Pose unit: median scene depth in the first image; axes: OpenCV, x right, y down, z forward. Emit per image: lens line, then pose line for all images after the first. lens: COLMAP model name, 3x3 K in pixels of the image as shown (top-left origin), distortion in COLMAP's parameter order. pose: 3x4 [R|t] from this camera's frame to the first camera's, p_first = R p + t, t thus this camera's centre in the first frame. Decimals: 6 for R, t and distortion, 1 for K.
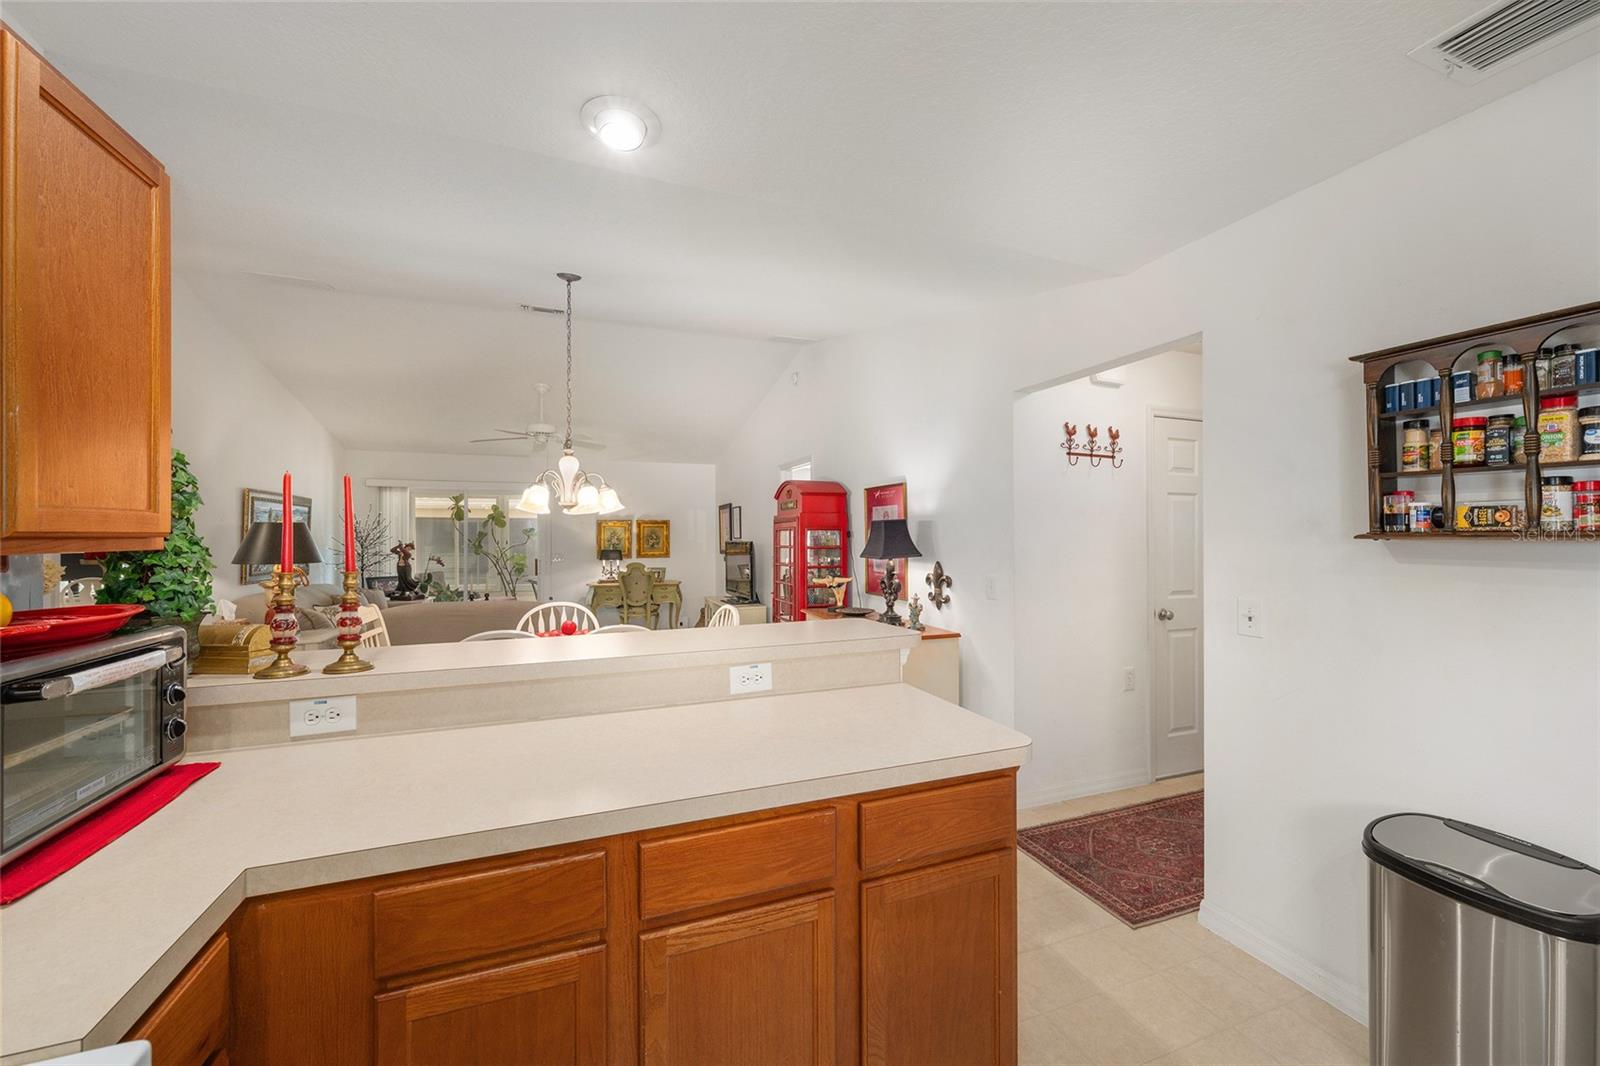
lens RADIAL K [[612.8, 0, 800.0], [0, 612.8, 533.0], [0, 0, 1]] dist [-0.000920, 0.000032]
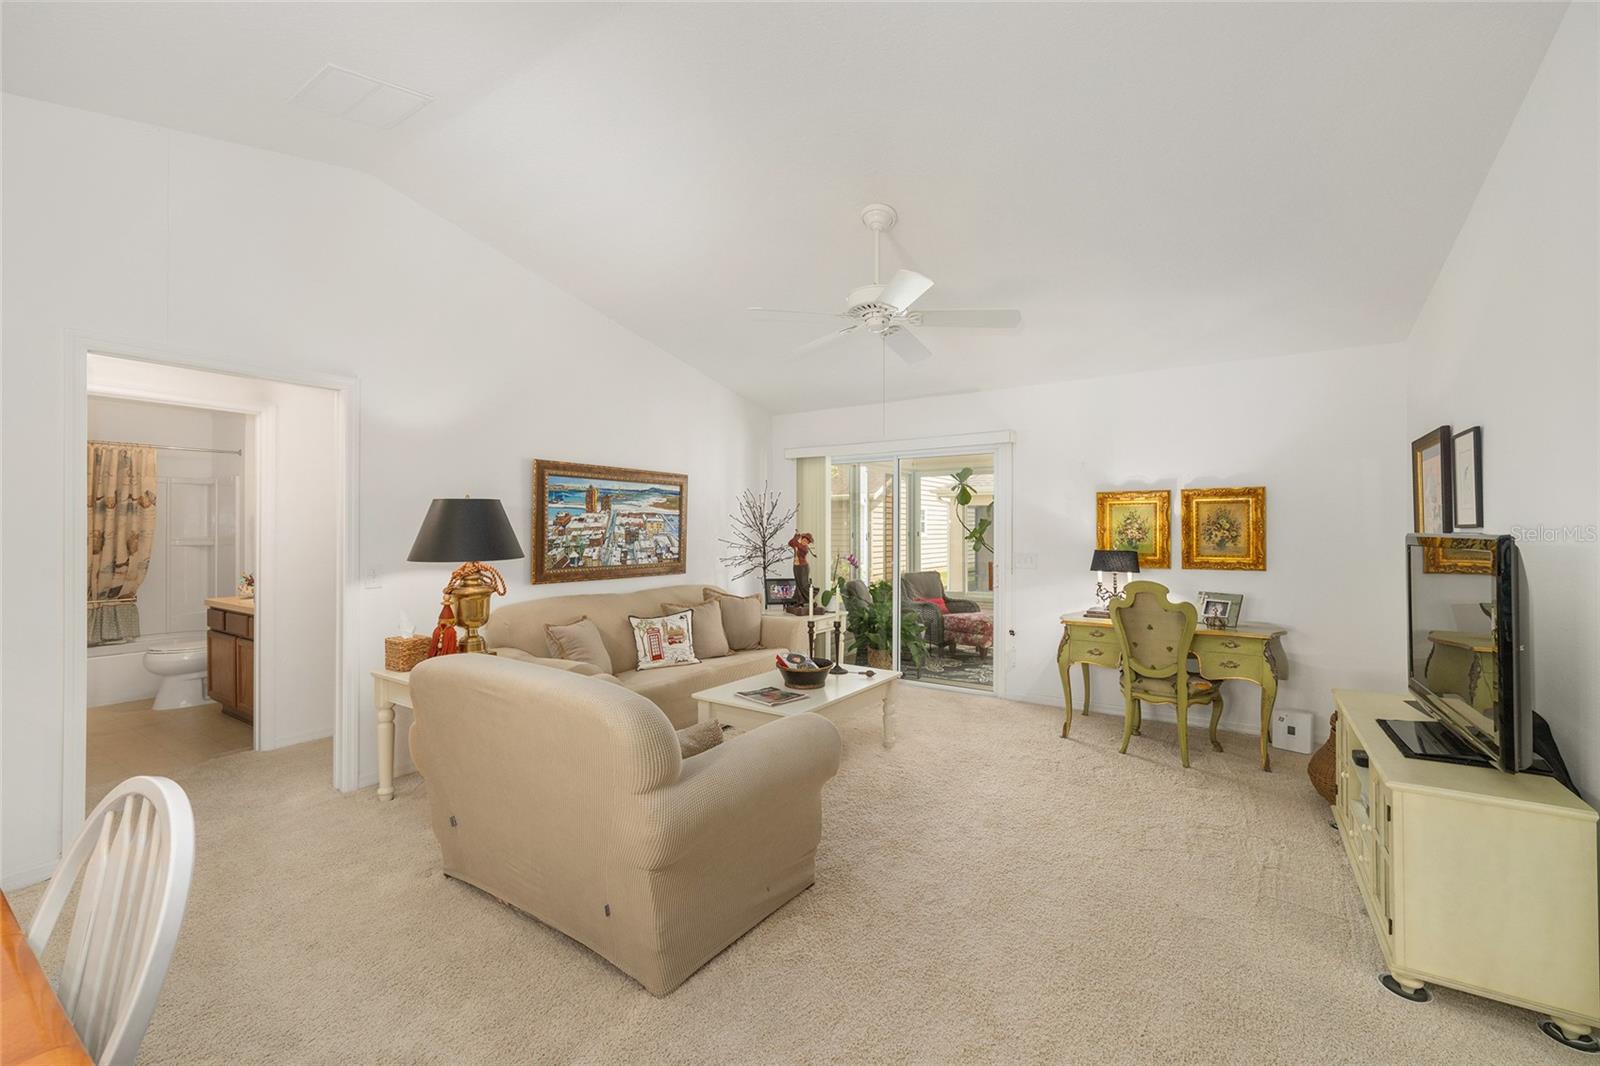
lens RADIAL K [[659.3, 0, 800.1], [0, 659.3, 524.1], [0, 0, 1]] dist [0.000632, 0.000396]
pose [[0.576460, -0.004834, -0.817111, -0.019839], [0.002087, 0.999988, -0.004444, 0.008192], [0.817122, 0.000857, 0.576463, 0.499617]]
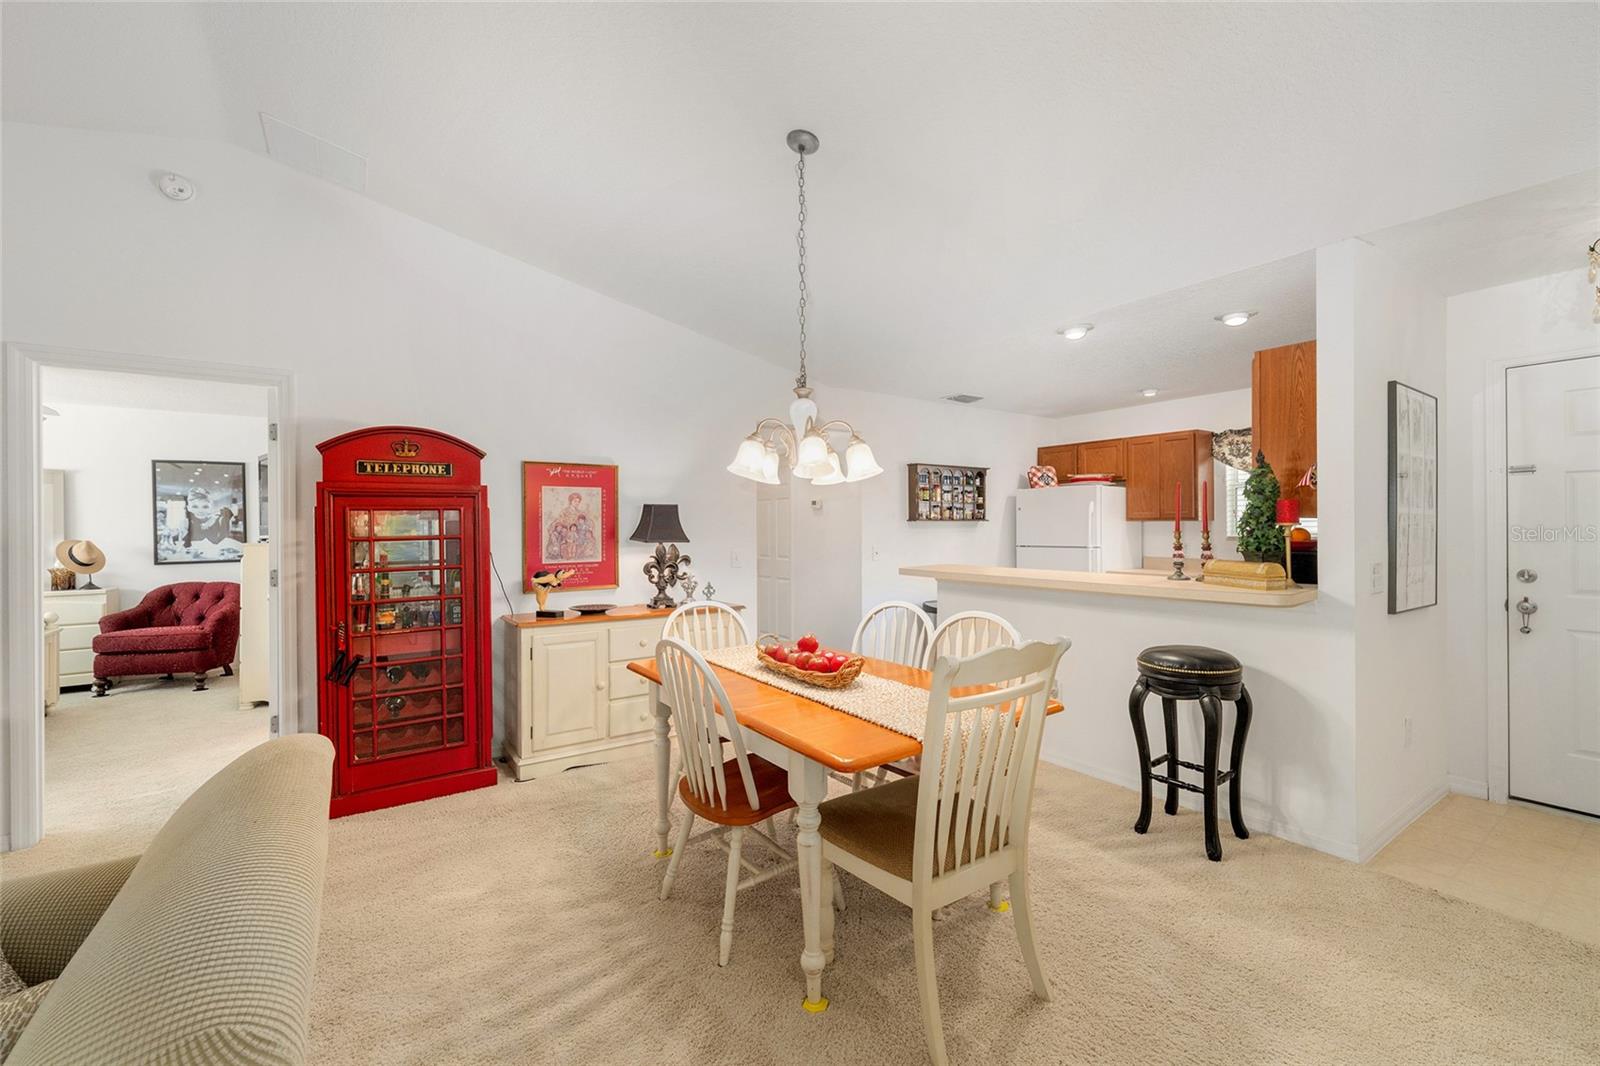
lens RADIAL K [[659.3, 0, 800.1], [0, 659.3, 524.1], [0, 0, 1]] dist [0.000632, 0.000396]
pose [[-0.238182, 0.008682, 0.971182, -0.456609], [0.004983, 0.999958, -0.007717, 0.009727], [-0.971208, 0.003001, -0.238215, 0.486949]]
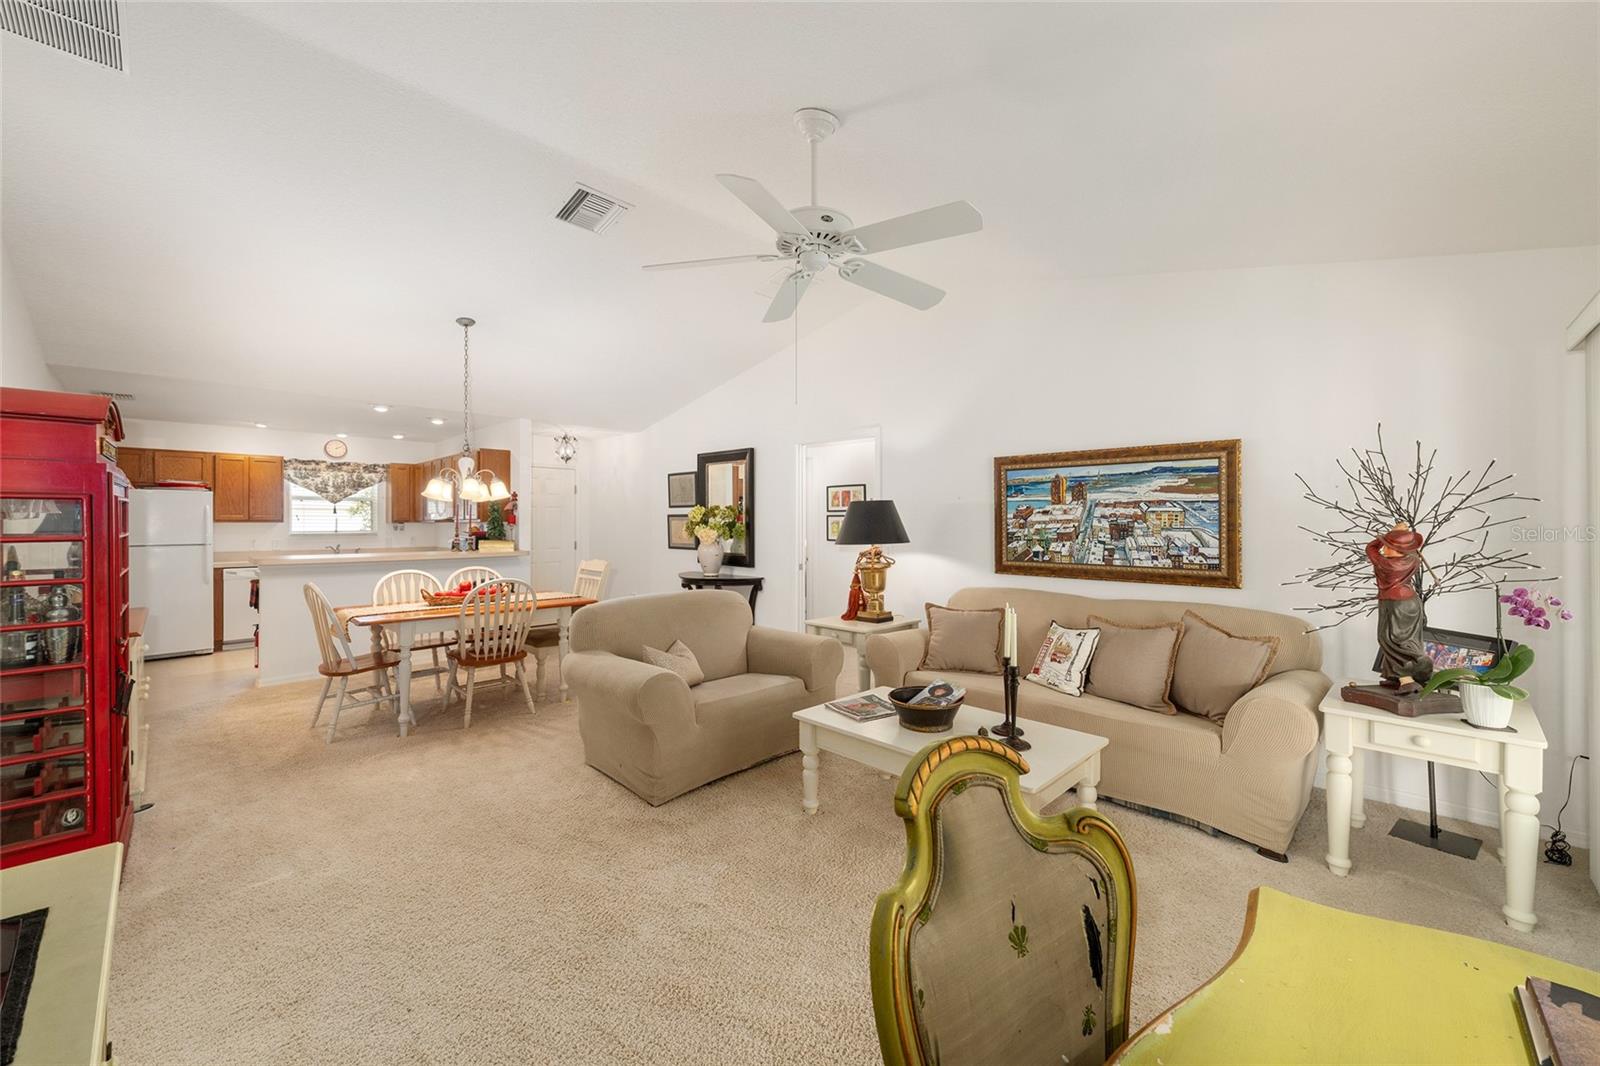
lens RADIAL K [[623.9, 0, 802.6], [0, 623.9, 522.0], [0, 0, 1]] dist [-0.003570, -0.000451]
pose [[-0.906506, 0.003652, -0.422176, -0.193146], [0.005852, 0.999975, -0.003915, 0.010336], [0.422151, -0.006019, -0.906505, 1.042081]]
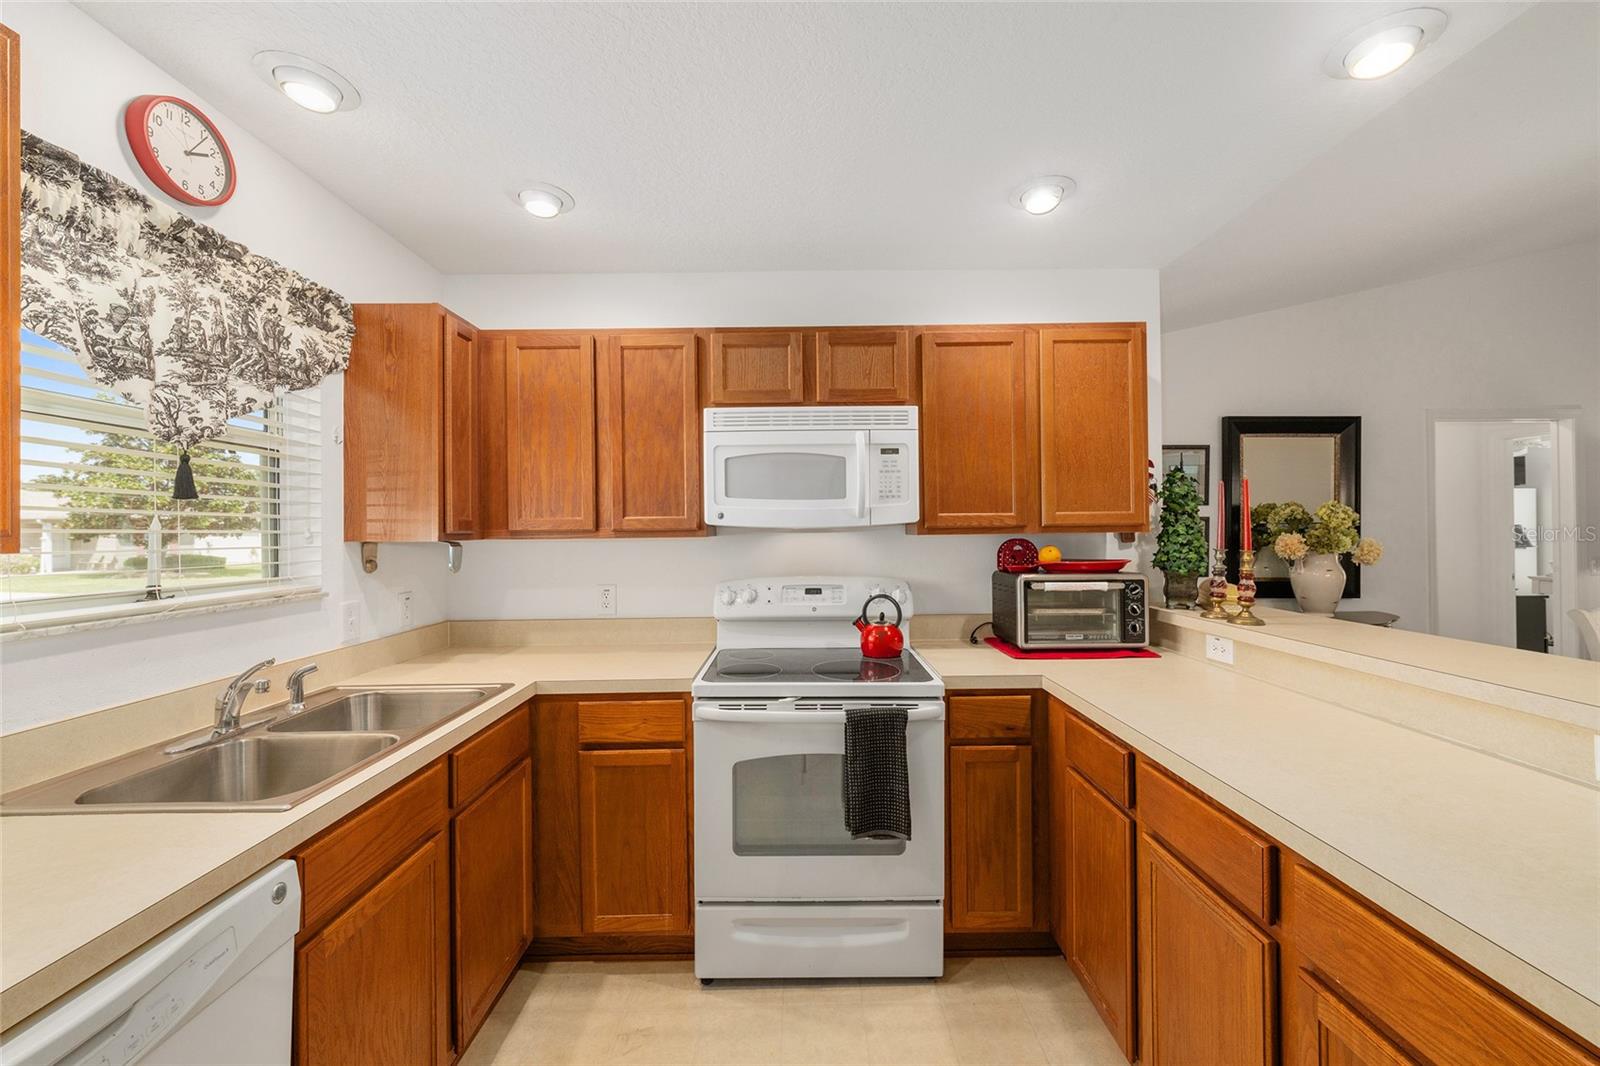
lens RADIAL K [[617.0, 0, 801.9], [0, 617.0, 530.5], [0, 0, 1]] dist [-0.000950, -0.000013]
pose [[-0.357289, 0.005605, -0.933977, 0.155124], [0.013484, 0.999909, 0.000842, 0.000954], [0.933897, -0.012293, -0.357332, 0.101946]]
